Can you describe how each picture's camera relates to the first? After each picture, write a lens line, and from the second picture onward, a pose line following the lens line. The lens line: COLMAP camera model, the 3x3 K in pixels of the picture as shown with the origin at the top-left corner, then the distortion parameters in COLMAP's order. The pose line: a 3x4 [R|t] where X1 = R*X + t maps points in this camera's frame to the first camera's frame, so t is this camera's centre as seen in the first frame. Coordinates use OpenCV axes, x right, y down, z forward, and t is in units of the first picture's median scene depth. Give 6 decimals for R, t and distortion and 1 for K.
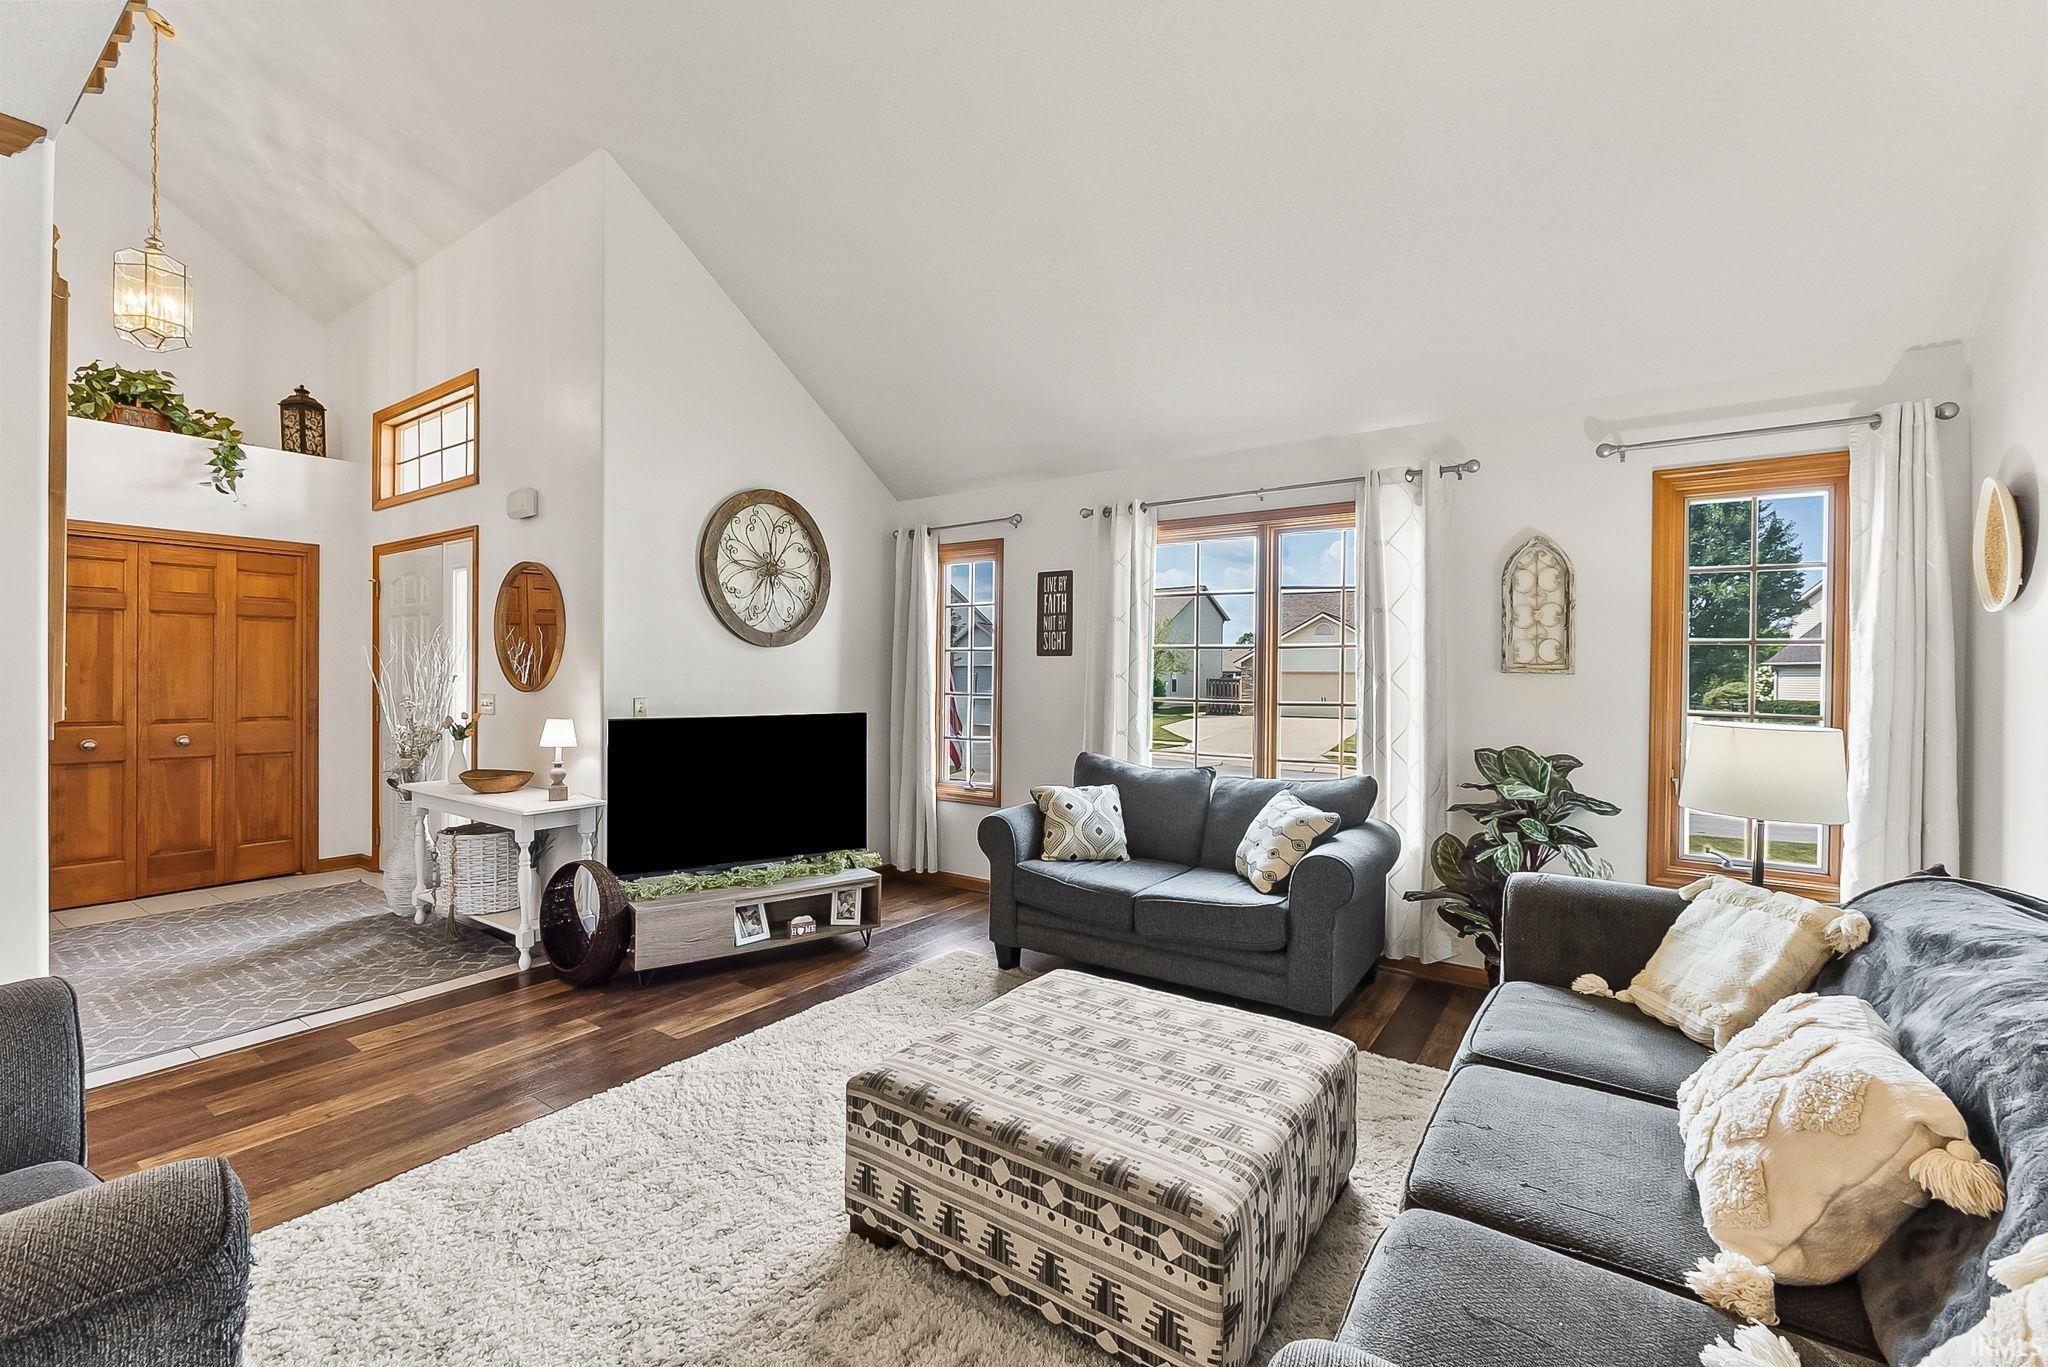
lens RADIAL K [[859.8, 0, 1015.3], [0, 859.8, 677.1], [0, 0, 1]] dist [-0.004133, -0.000375]
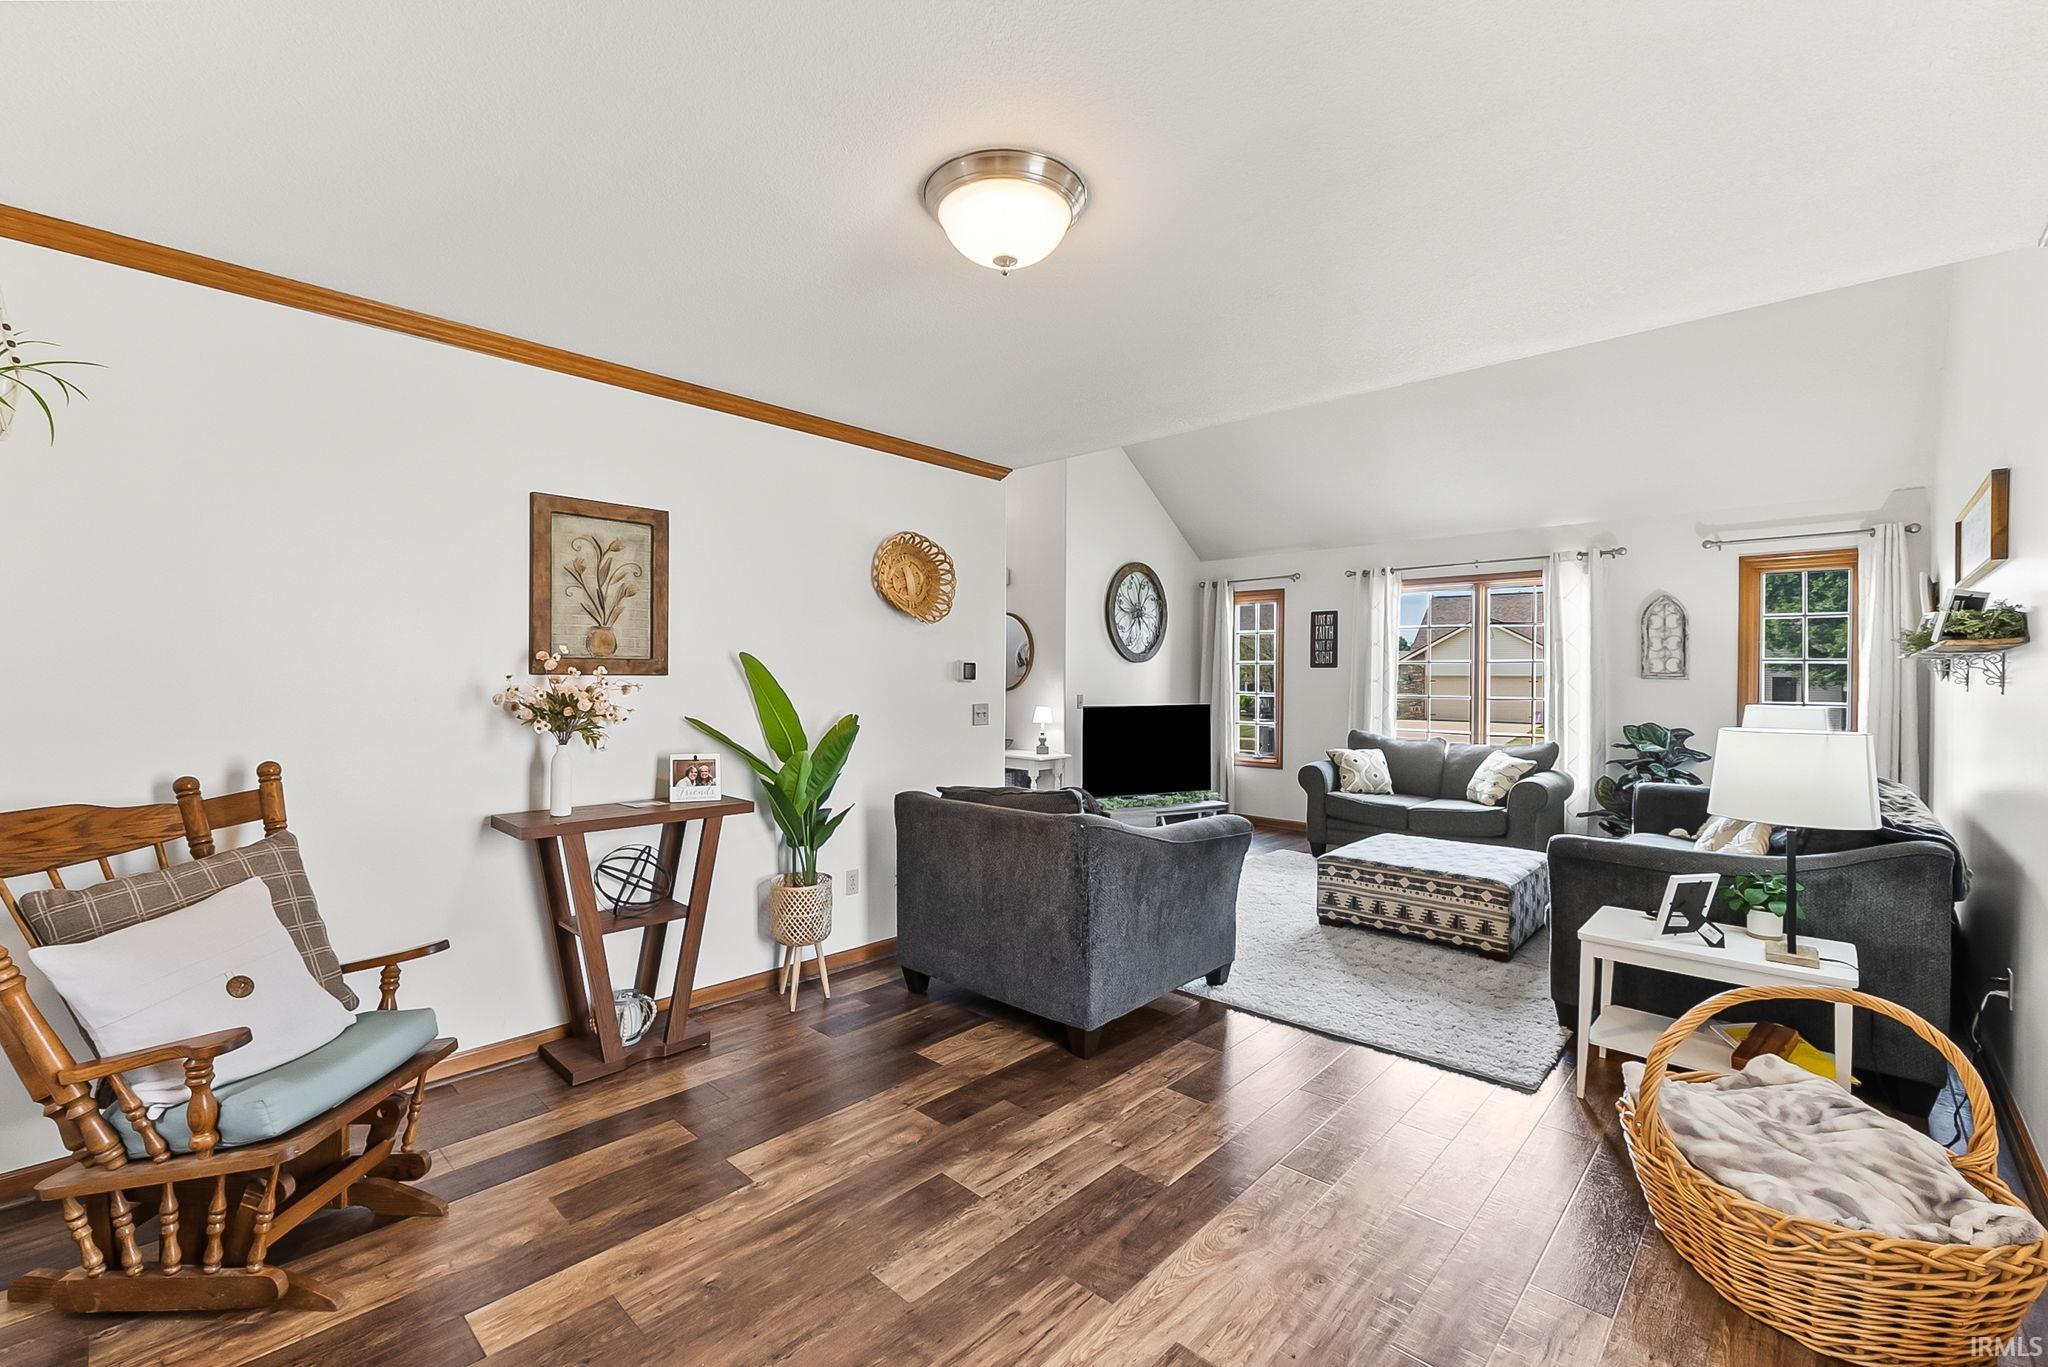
lens RADIAL K [[859.8, 0, 1019.8], [0, 859.8, 680.5], [0, 0, 1]] dist [-0.004133, -0.000375]
pose [[0.989713, -0.002299, -0.143048, -0.338541], [0.002343, 0.999997, 0.000140, -0.004182], [0.143047, -0.000474, 0.989716, -0.717397]]
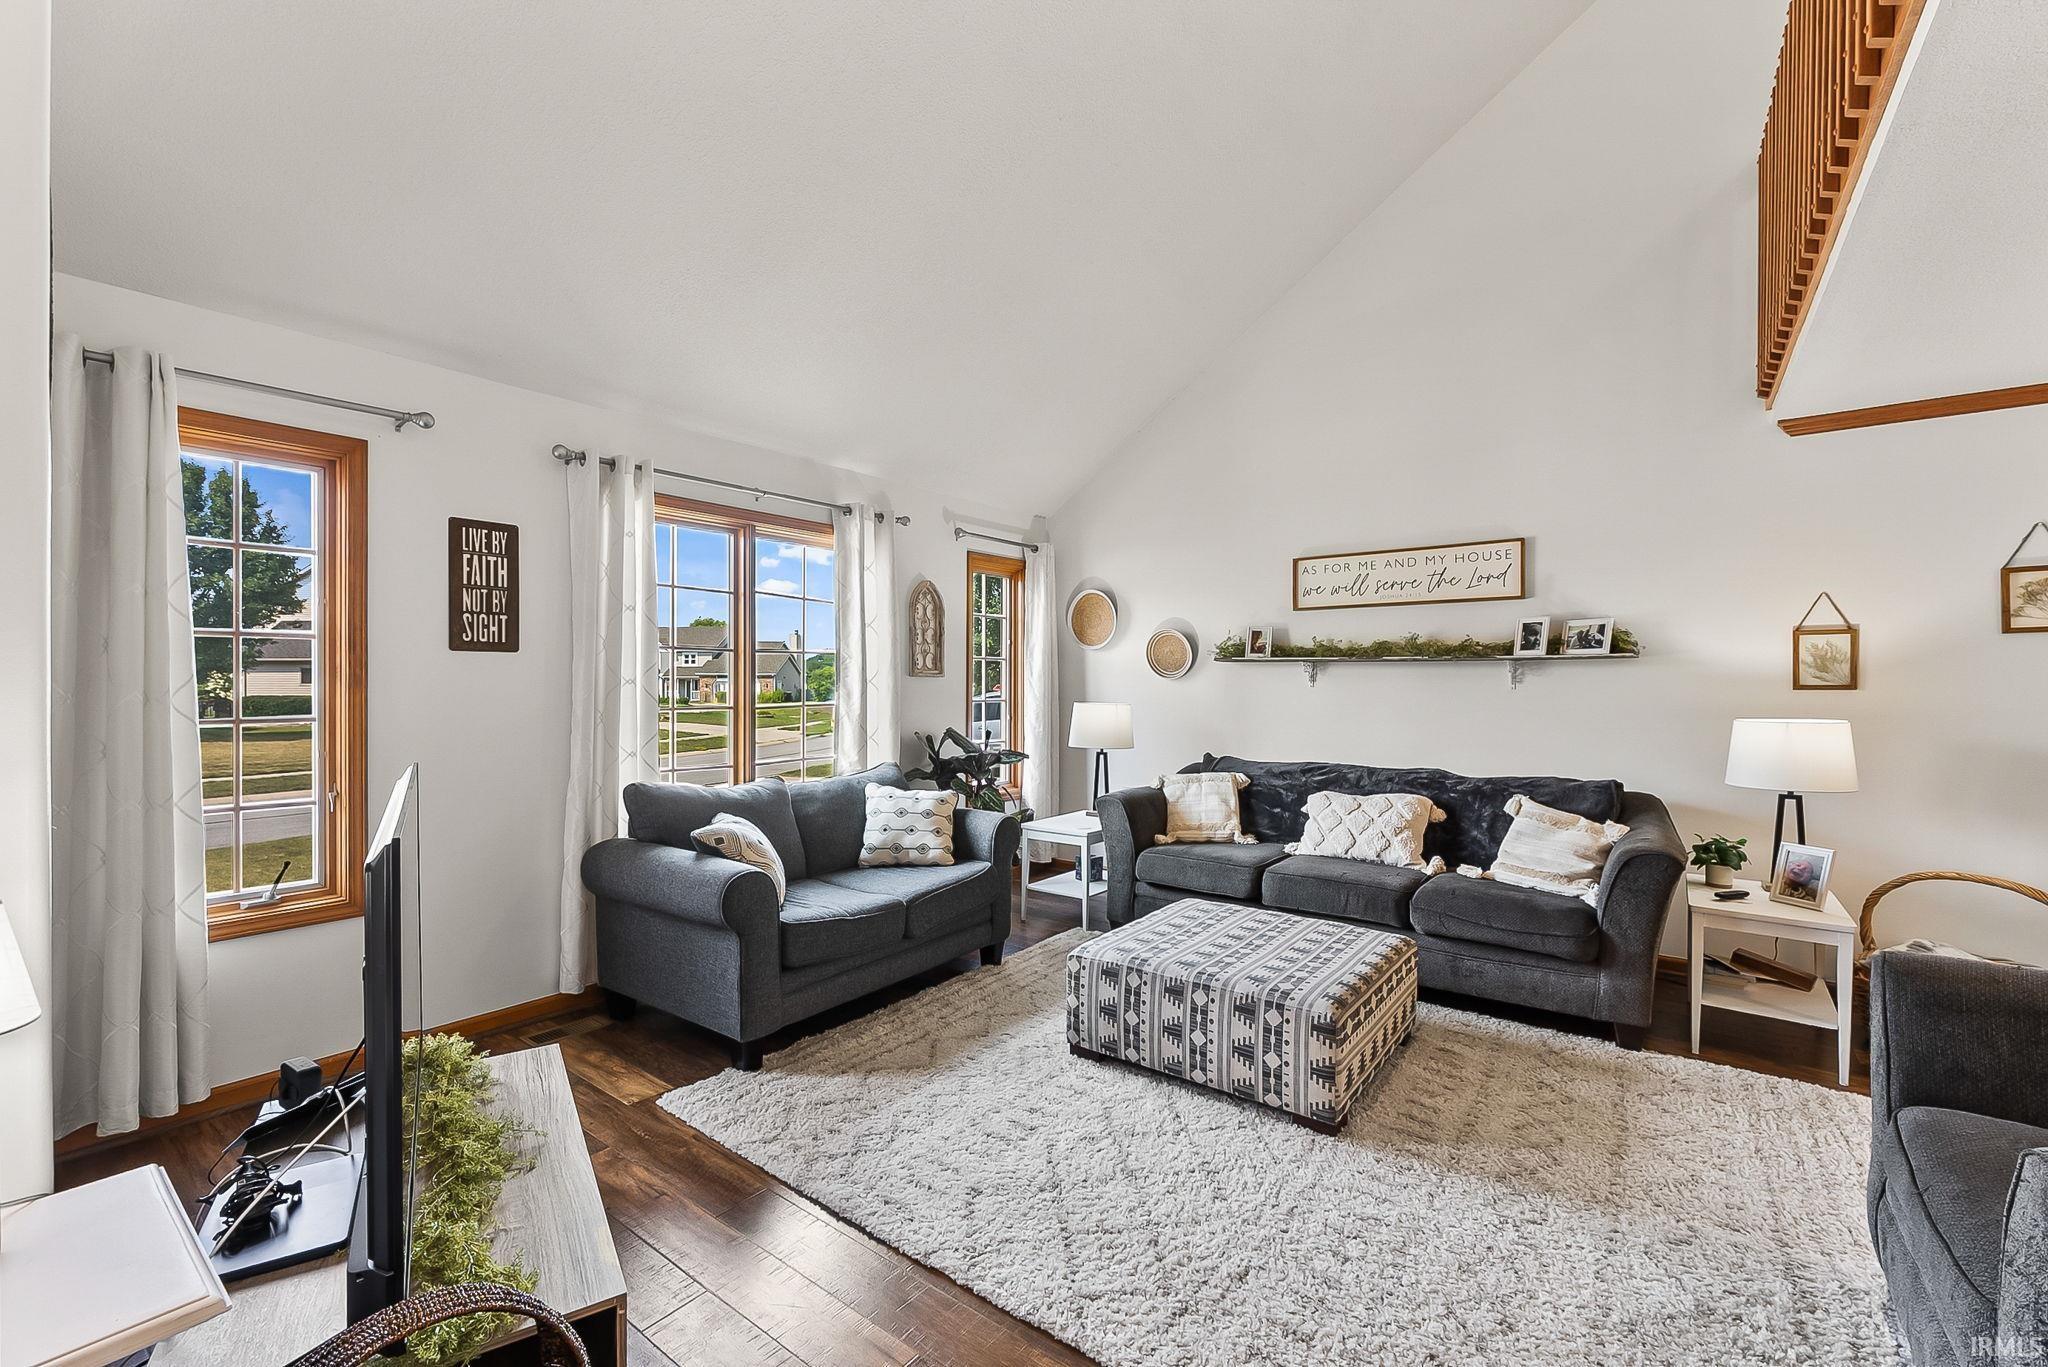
lens RADIAL K [[859.8, 0, 1015.1], [0, 859.8, 675.8], [0, 0, 1]] dist [-0.004133, -0.000375]
pose [[0.037804, -0.015046, 0.999172, -0.754216], [-0.012138, 0.999806, 0.015515, -0.026535], [-0.999211, -0.012714, 0.037614, 0.727325]]
